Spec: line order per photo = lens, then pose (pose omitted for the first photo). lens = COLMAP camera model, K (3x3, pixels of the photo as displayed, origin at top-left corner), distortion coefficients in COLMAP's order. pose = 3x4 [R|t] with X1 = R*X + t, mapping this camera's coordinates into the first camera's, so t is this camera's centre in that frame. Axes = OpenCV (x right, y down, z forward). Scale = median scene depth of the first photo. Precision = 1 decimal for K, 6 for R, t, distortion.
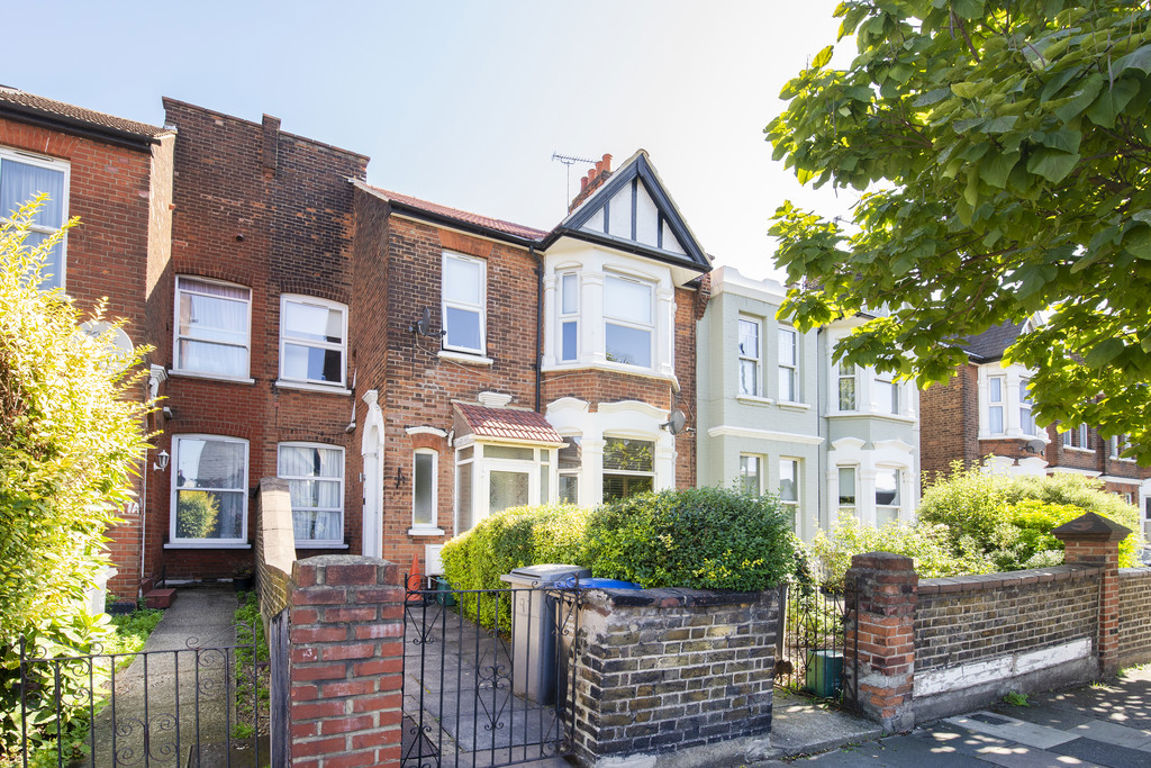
lens RADIAL K [[500.3, 0, 575.5], [0, 500.3, 384.0], [0, 0, 1]] dist [0.001499, -0.006588]
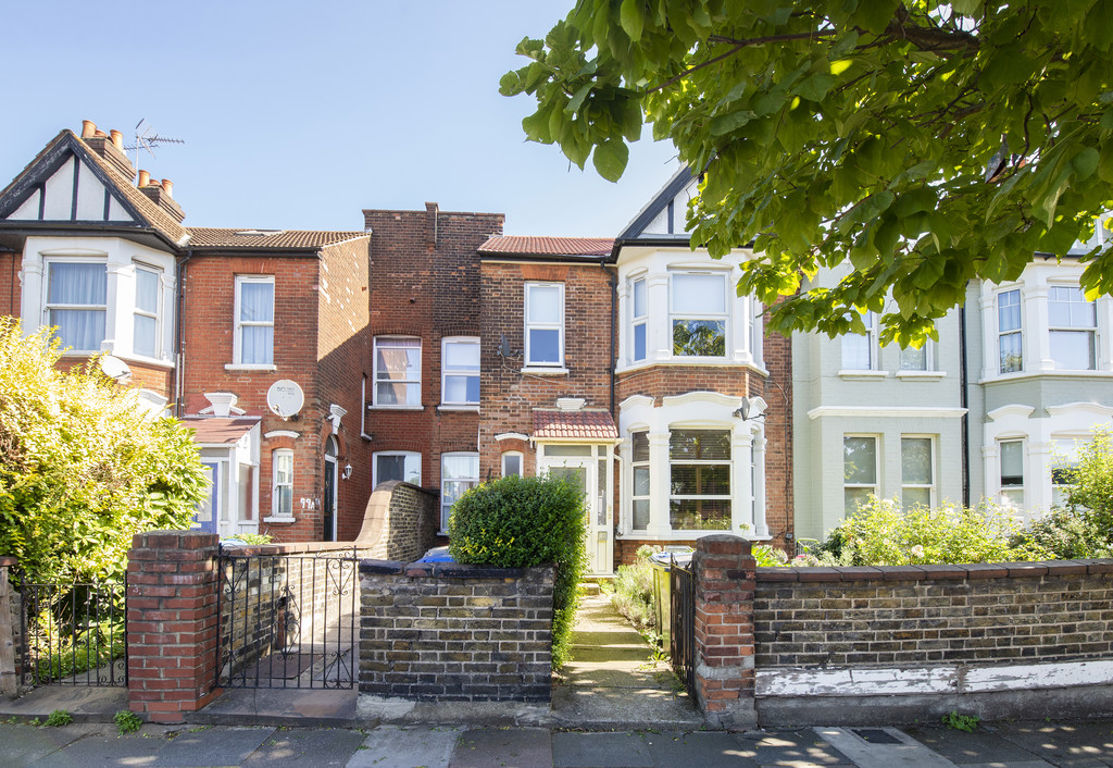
lens RADIAL K [[459.0, 0, 556.5], [0, 459.0, 384.0], [0, 0, 1]] dist [0.003787, -0.006991]
pose [[0.919288, -0.118018, -0.375474, 0.260364], [0.114885, 0.992901, -0.030808, 0.017831], [0.376445, -0.014815, 0.926321, 0.034423]]
